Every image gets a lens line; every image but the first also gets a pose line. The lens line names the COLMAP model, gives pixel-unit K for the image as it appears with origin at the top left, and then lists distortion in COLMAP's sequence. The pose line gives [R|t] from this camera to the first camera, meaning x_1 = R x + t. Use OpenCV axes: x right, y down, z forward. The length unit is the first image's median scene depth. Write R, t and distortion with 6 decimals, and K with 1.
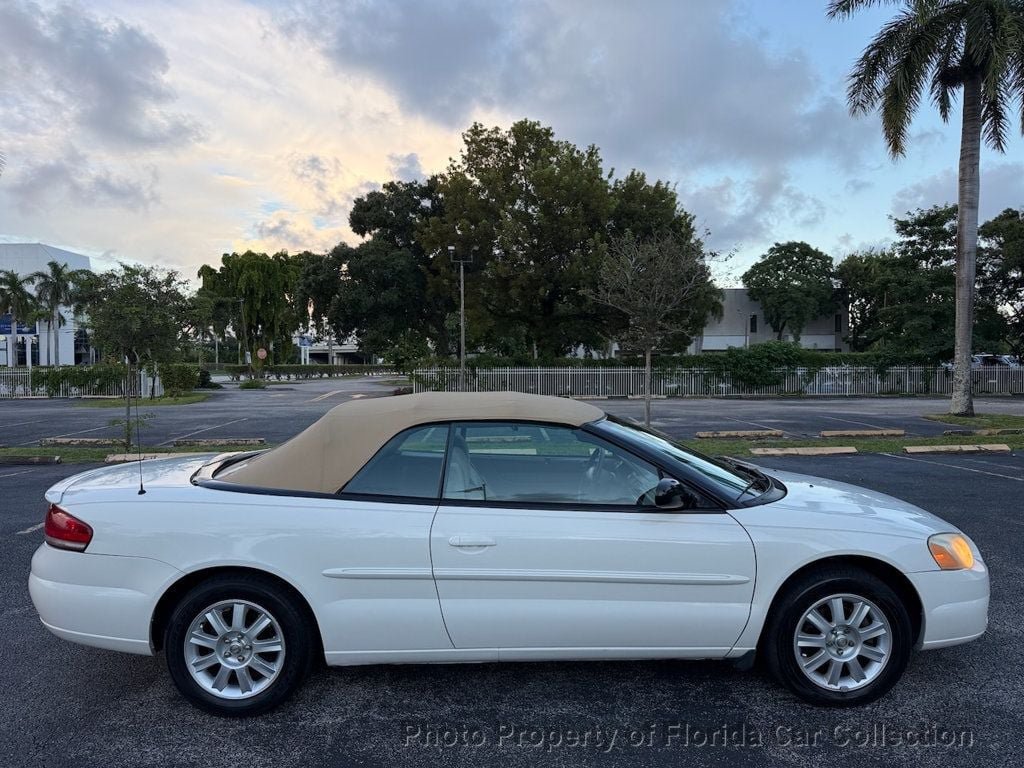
lens RADIAL K [[736.5, 0, 512.3], [0, 736.5, 387.0], [0, 0, 1]] dist [0.009577, -0.015410]
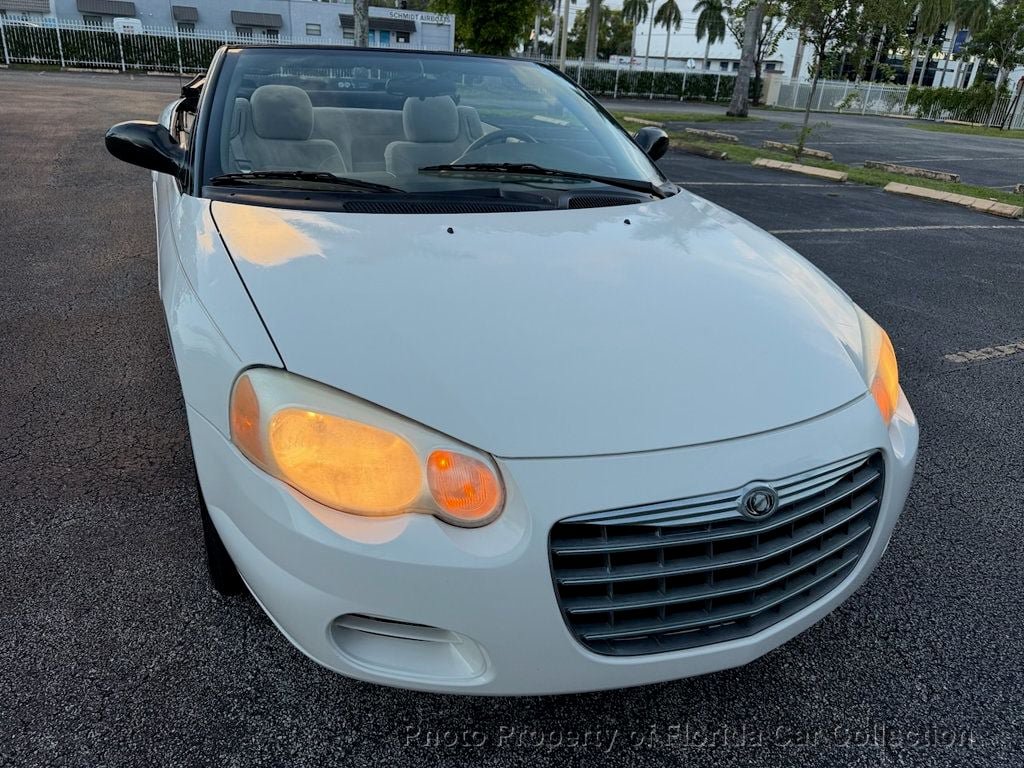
lens RADIAL K [[736.5, 0, 510.3], [0, 736.5, 384.1], [0, 0, 1]] dist [0.009577, -0.015410]
pose [[0.391313, 0.394116, -0.831593, 0.124640], [-0.092493, 0.915920, 0.390557, 0.005995], [0.915598, -0.075914, 0.394864, 0.125860]]
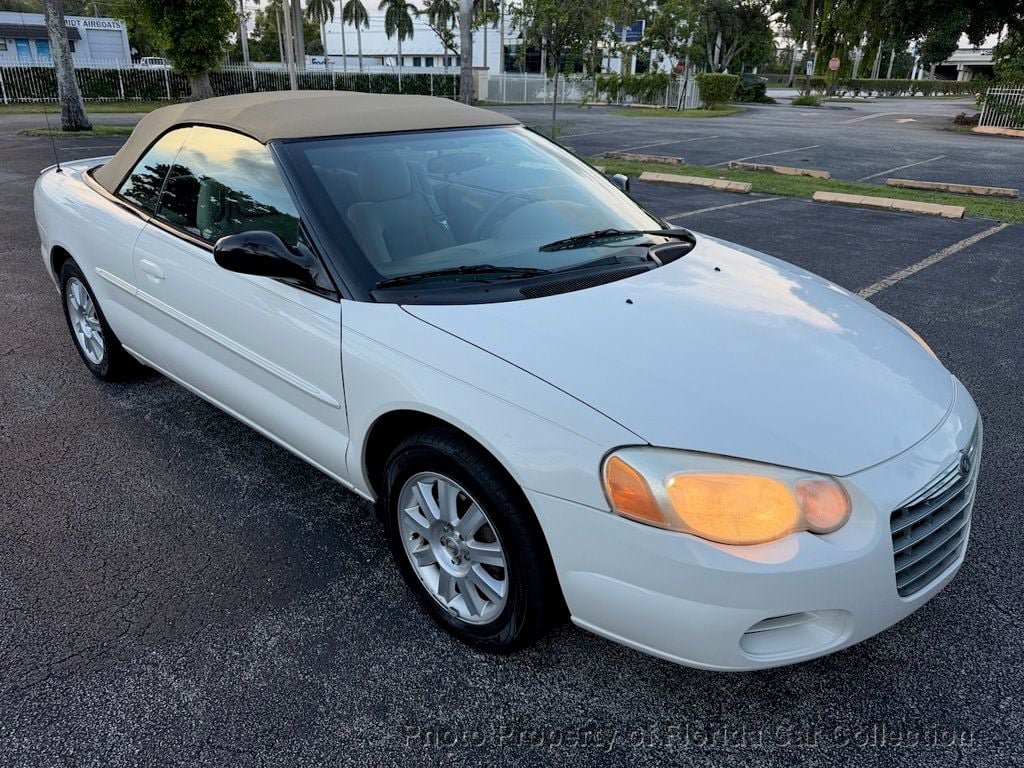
lens RADIAL K [[736.5, 0, 508.9], [0, 736.5, 392.1], [0, 0, 1]] dist [0.009577, -0.015410]
pose [[0.709498, 0.297452, -0.638854, 0.106116], [-0.045069, 0.923849, 0.380093, -0.000810], [0.703265, -0.240883, 0.668875, 0.083648]]
